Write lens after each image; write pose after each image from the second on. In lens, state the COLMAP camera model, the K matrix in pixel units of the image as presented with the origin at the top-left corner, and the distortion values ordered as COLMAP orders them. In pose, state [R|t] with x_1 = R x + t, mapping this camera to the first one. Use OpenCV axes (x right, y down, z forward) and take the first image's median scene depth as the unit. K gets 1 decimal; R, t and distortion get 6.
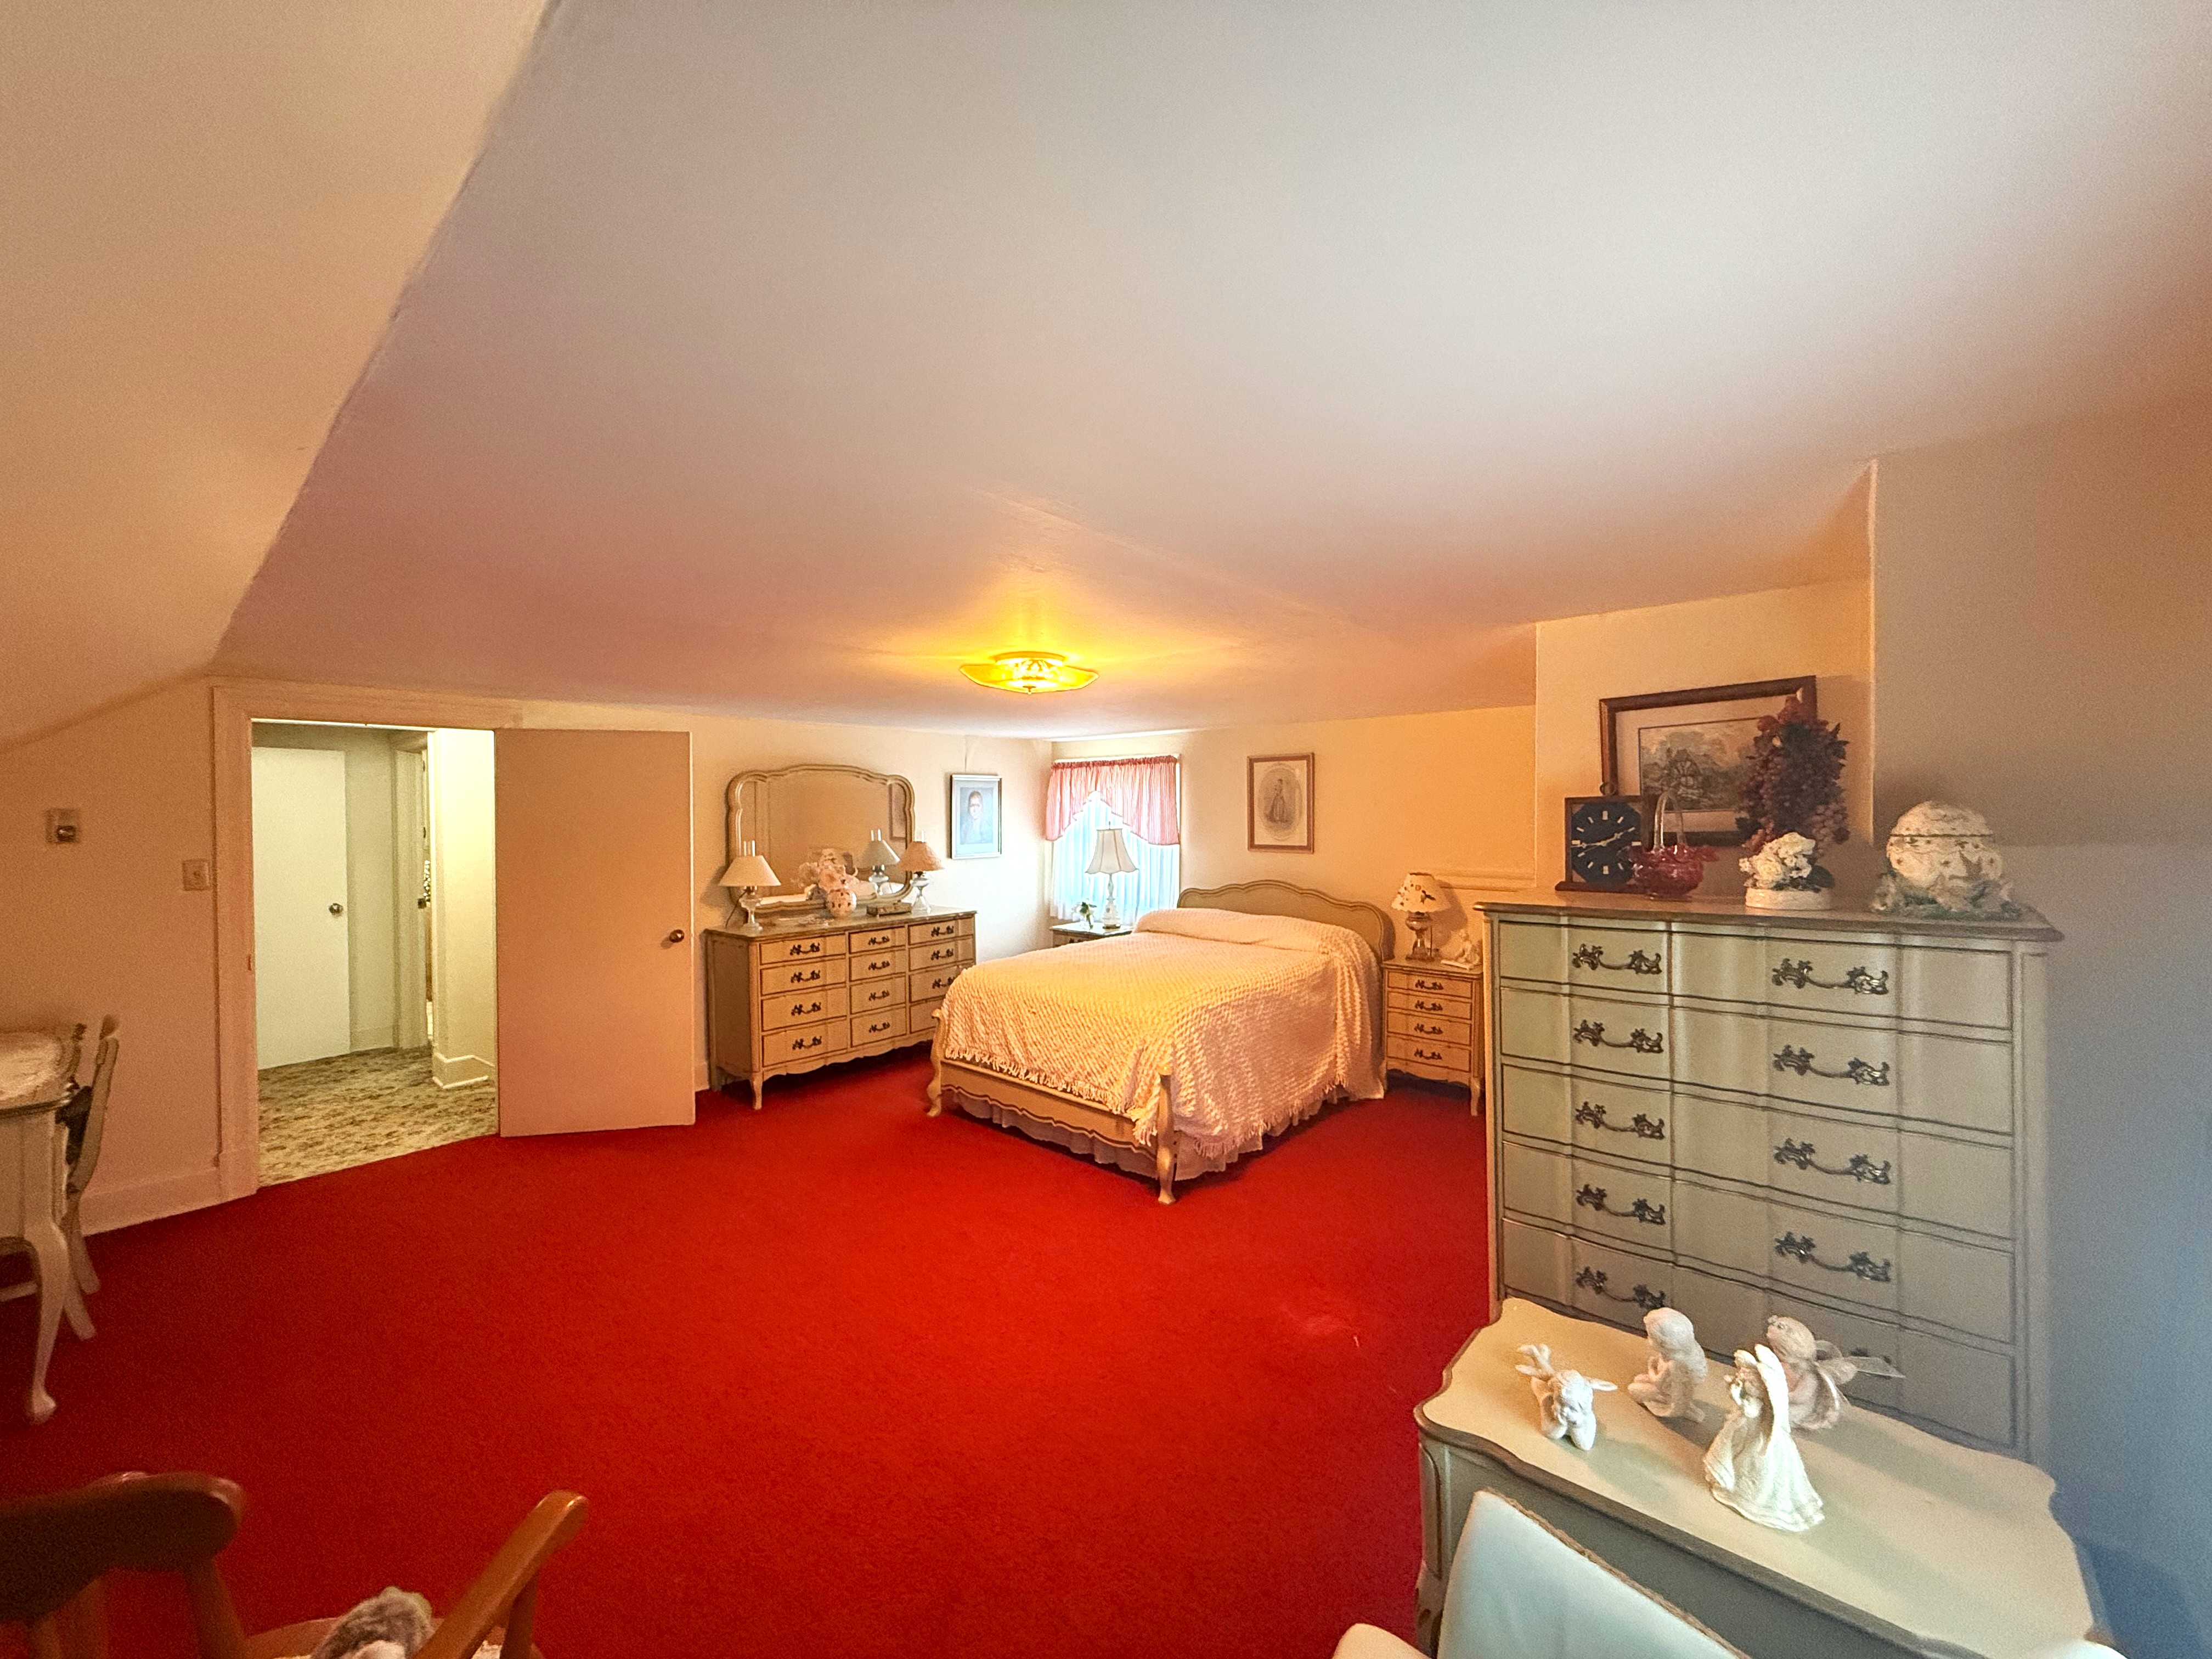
lens RADIAL K [[881.4, 0, 1097.5], [0, 881.4, 828.5], [0, 0, 1]] dist [0.001350, -0.000595]
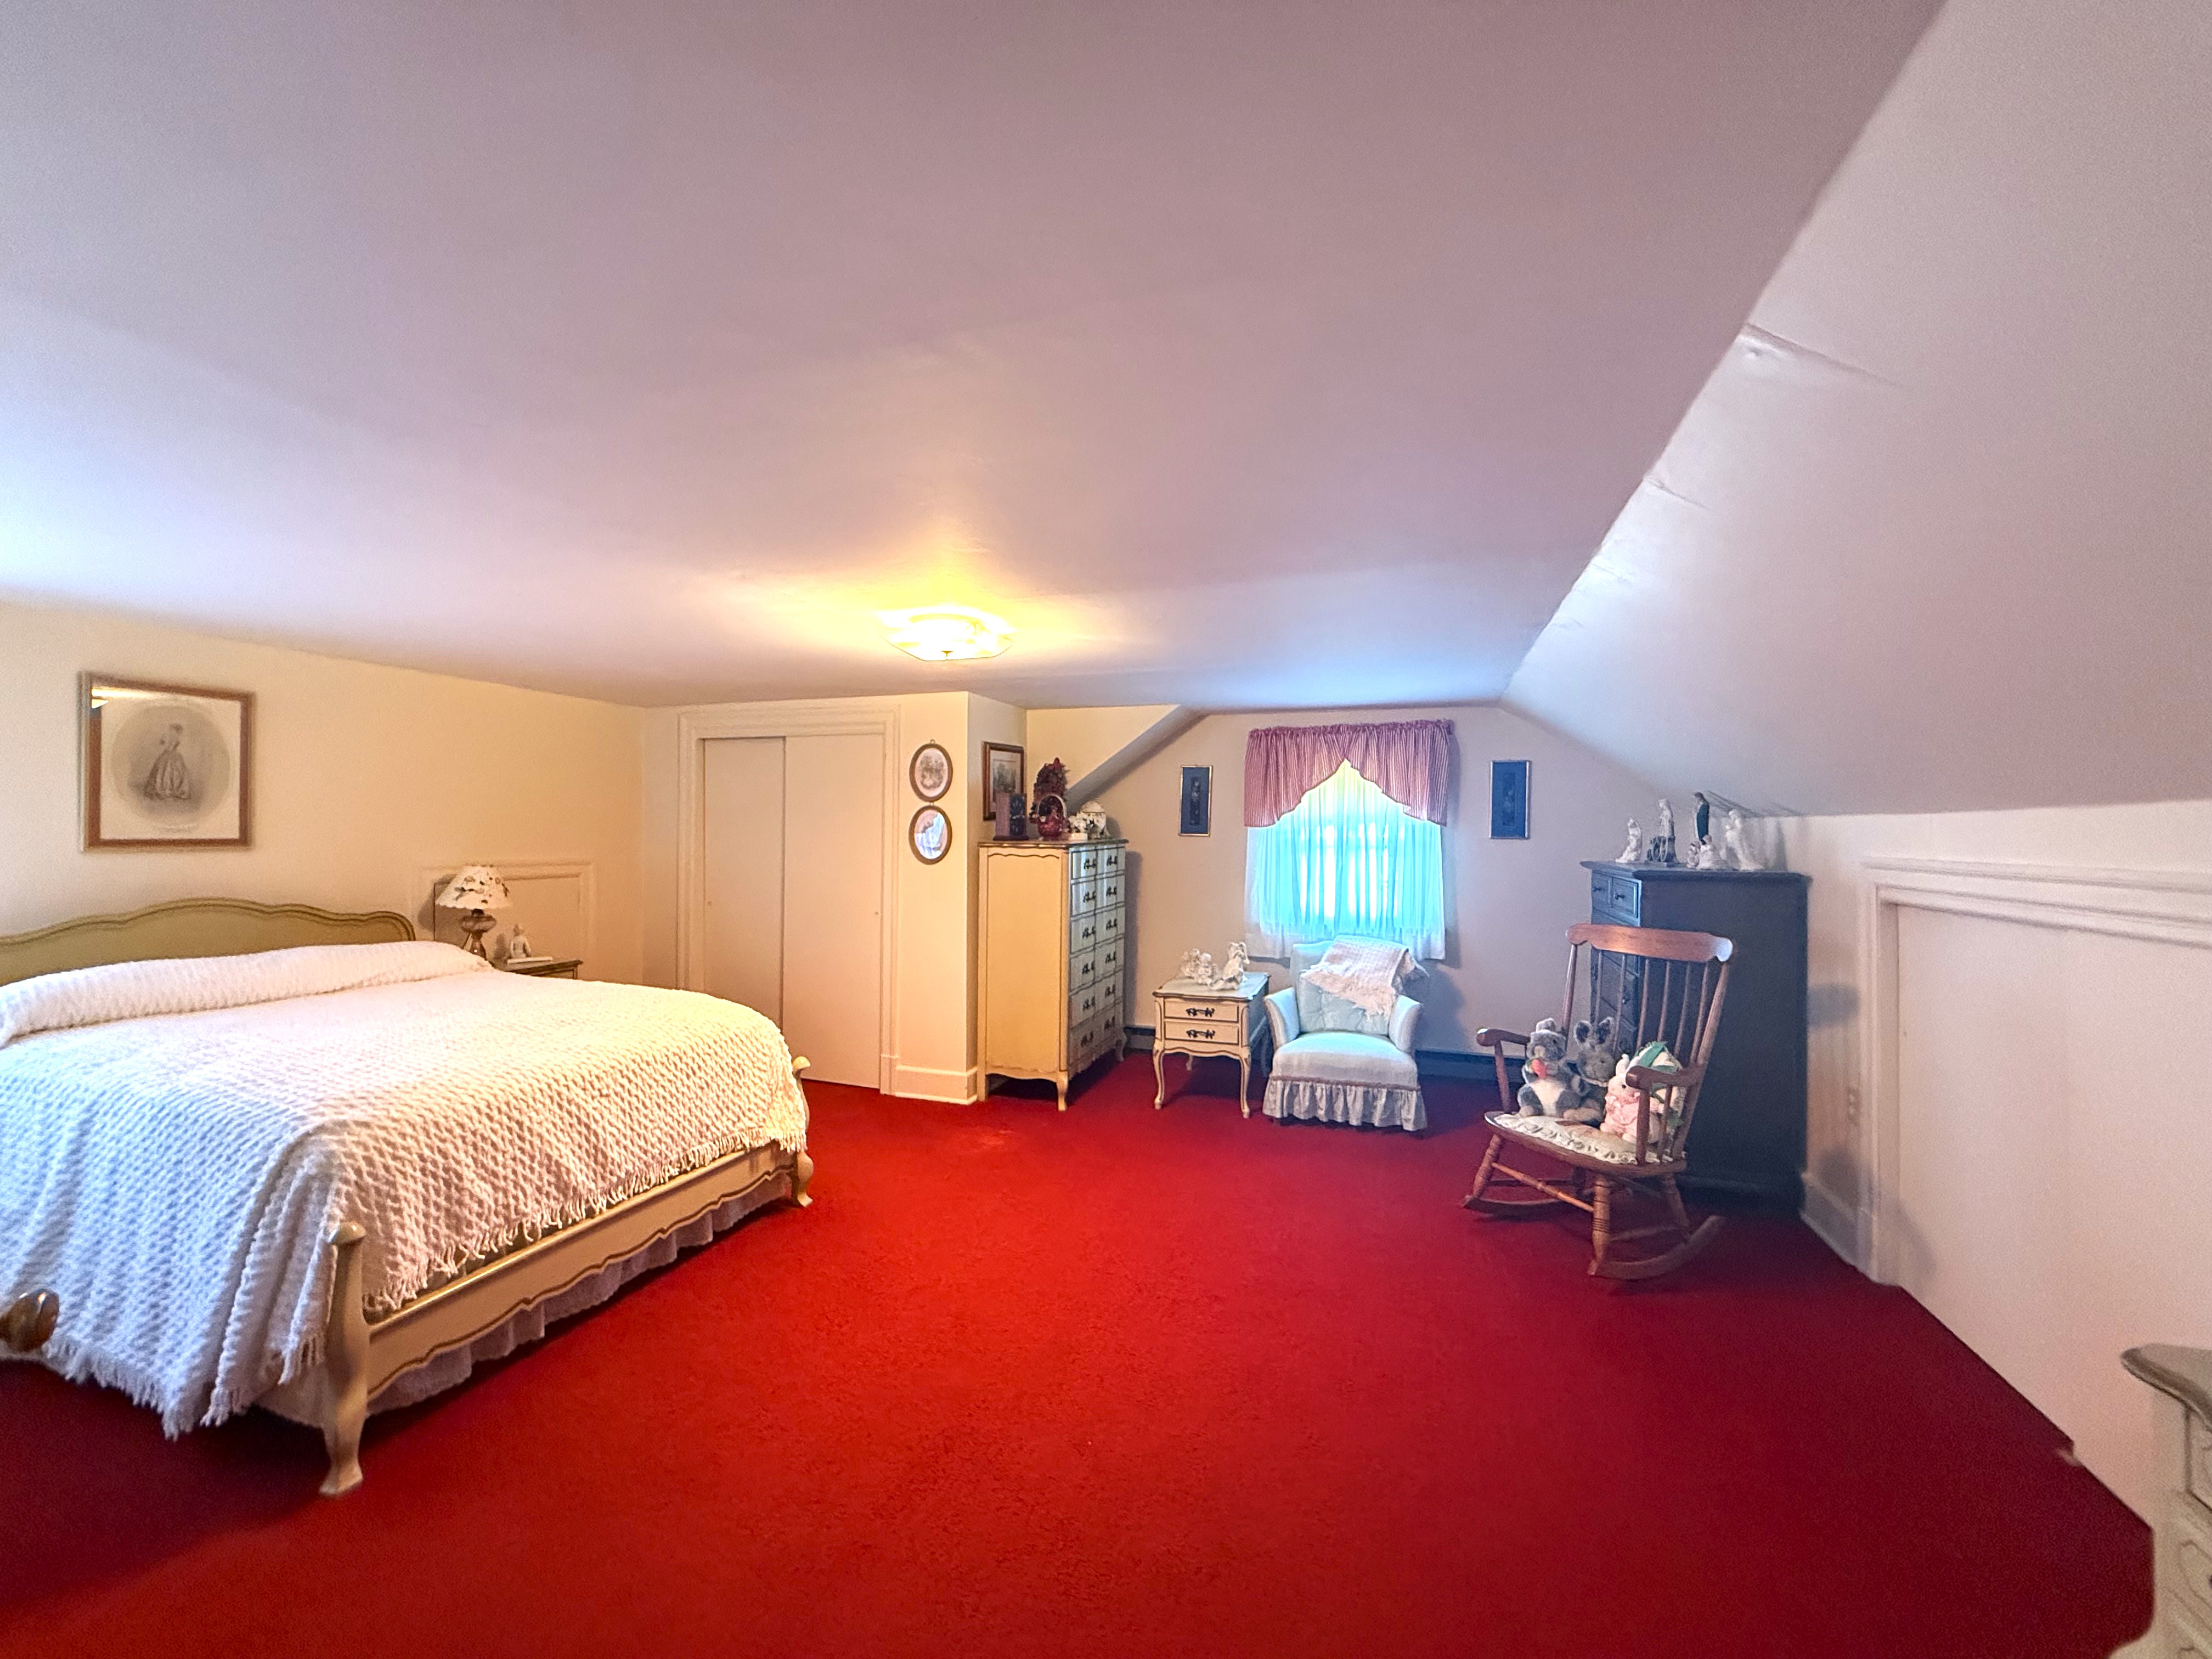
lens RADIAL K [[881.4, 0, 1099.1], [0, 881.4, 825.4], [0, 0, 1]] dist [0.001350, -0.000595]
pose [[-0.393791, 0.013493, 0.919101, -0.575082], [0.008624, 0.999902, -0.010984, 0.022489], [-0.919159, 0.003600, -0.393869, 0.684018]]
